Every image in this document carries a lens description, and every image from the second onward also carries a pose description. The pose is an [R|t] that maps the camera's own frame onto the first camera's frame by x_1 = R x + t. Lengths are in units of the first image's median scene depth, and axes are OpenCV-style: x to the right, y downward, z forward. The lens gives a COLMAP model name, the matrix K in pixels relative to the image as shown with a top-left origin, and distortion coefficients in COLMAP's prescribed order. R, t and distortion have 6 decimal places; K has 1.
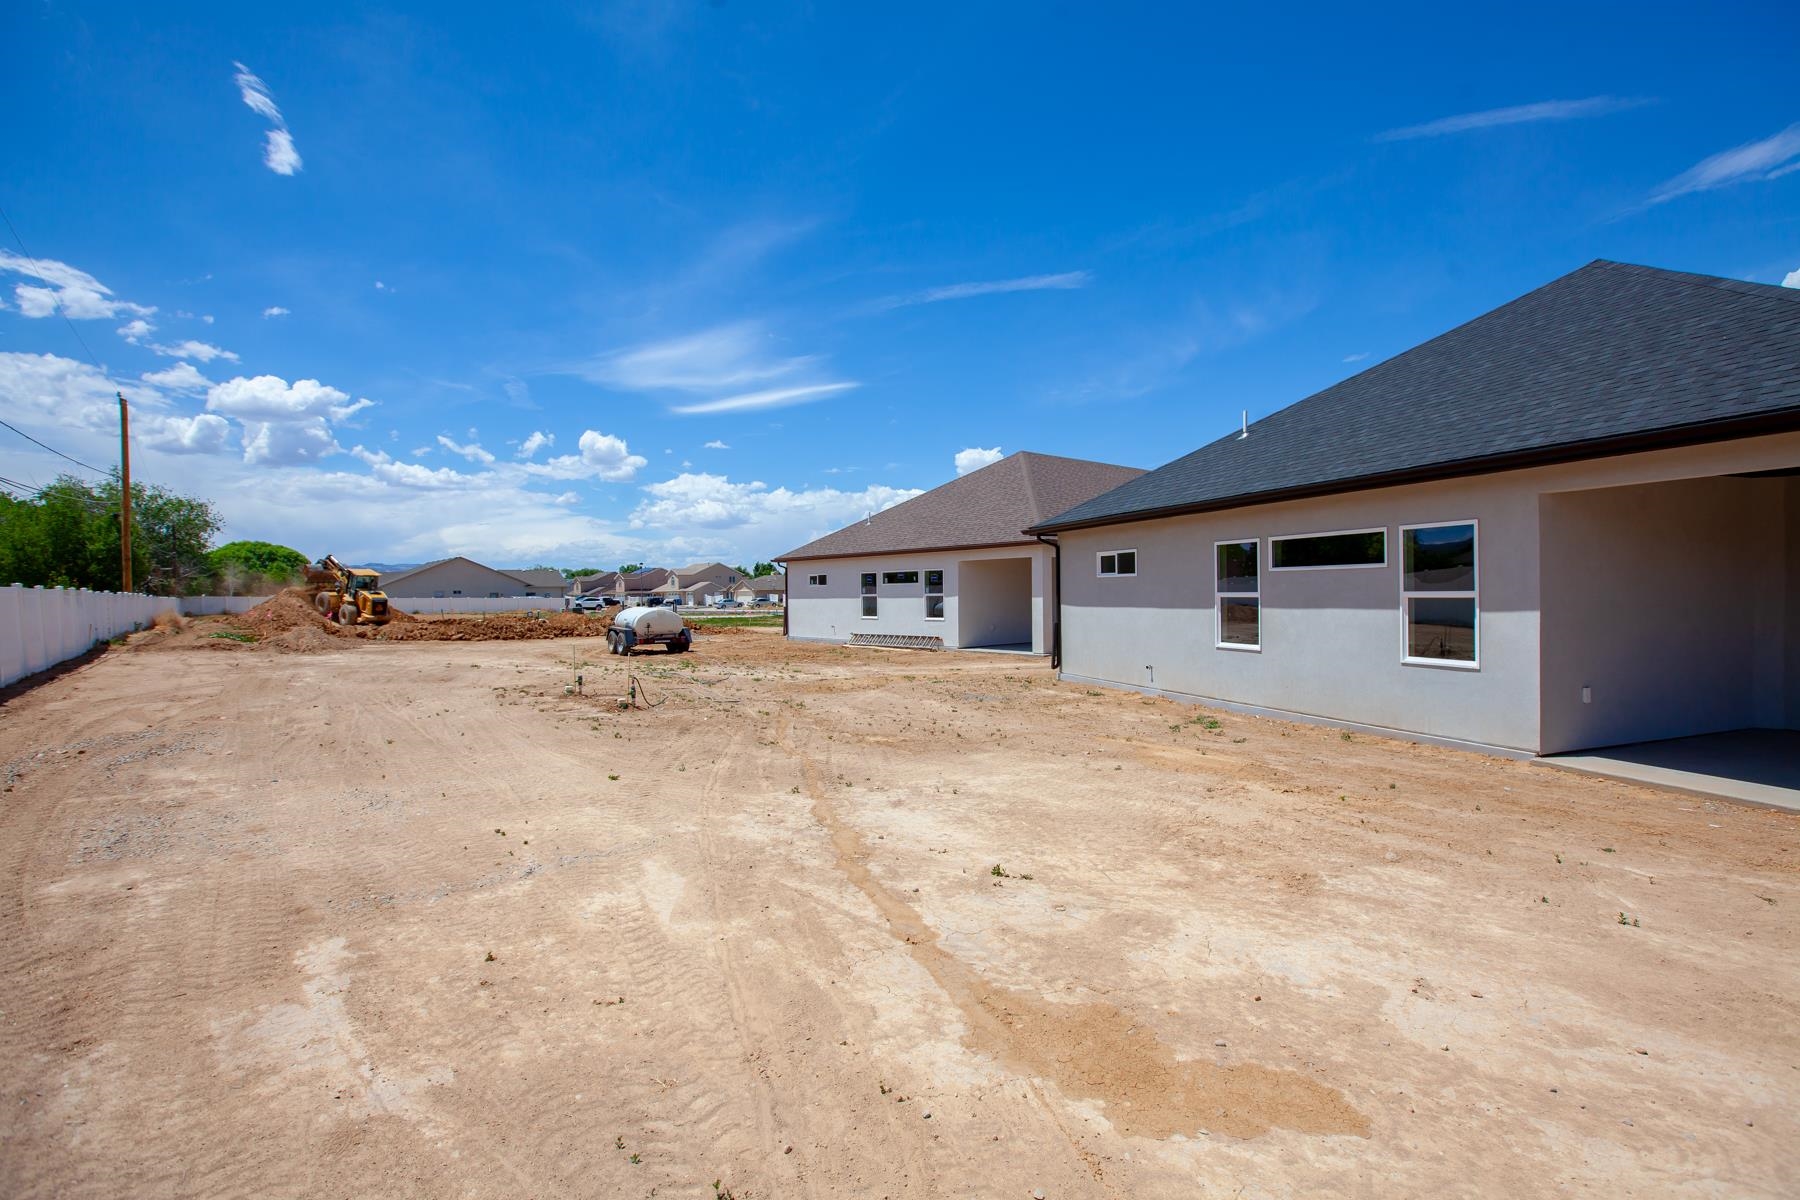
lens RADIAL K [[826.7, 0, 897.5], [0, 826.7, 599.6], [0, 0, 1]] dist [0.002332, 0.000276]
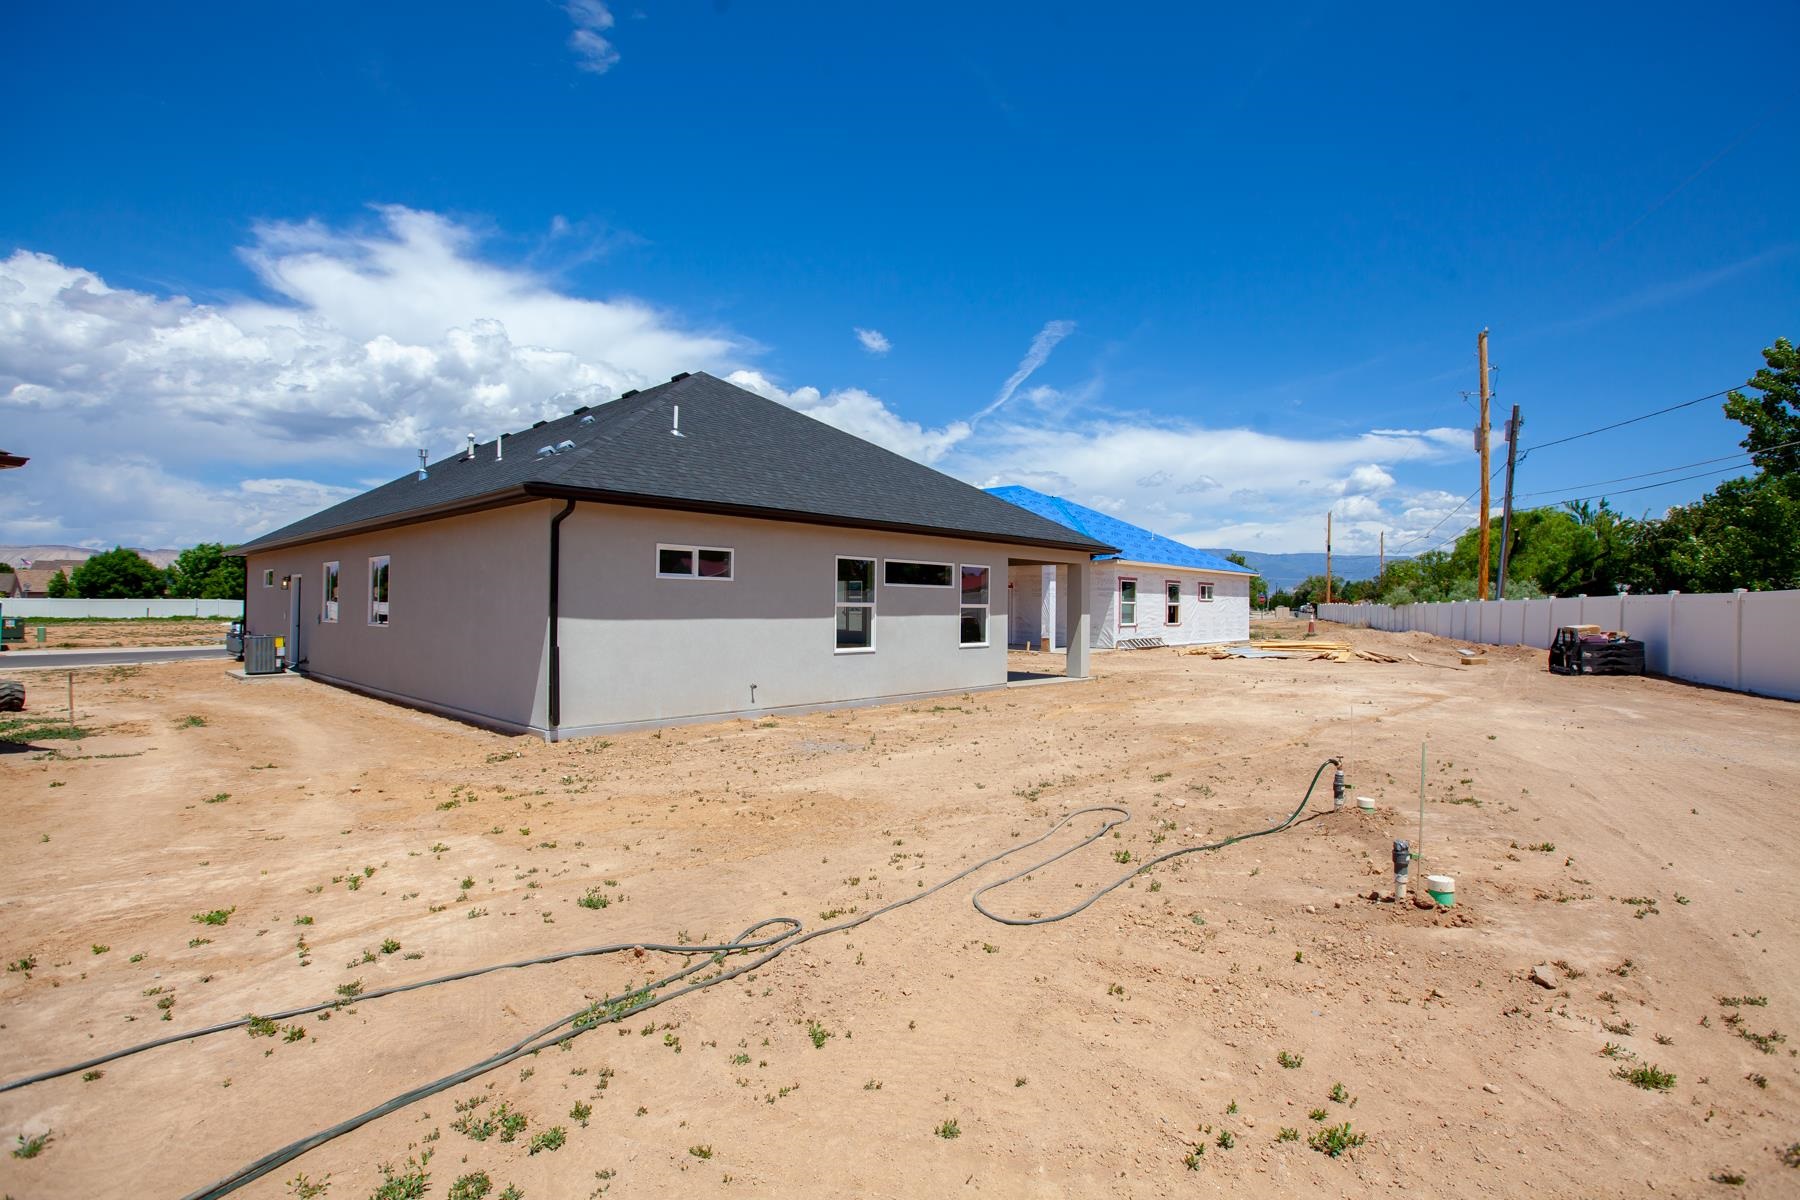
lens RADIAL K [[837.5, 0, 899.7], [0, 837.5, 602.0], [0, 0, 1]] dist [-0.004840, -0.001346]
pose [[-0.439243, 0.009317, 0.898320, -0.597796], [0.001062, 0.999951, -0.009852, 0.001687], [-0.898368, -0.003373, -0.439231, 1.340755]]
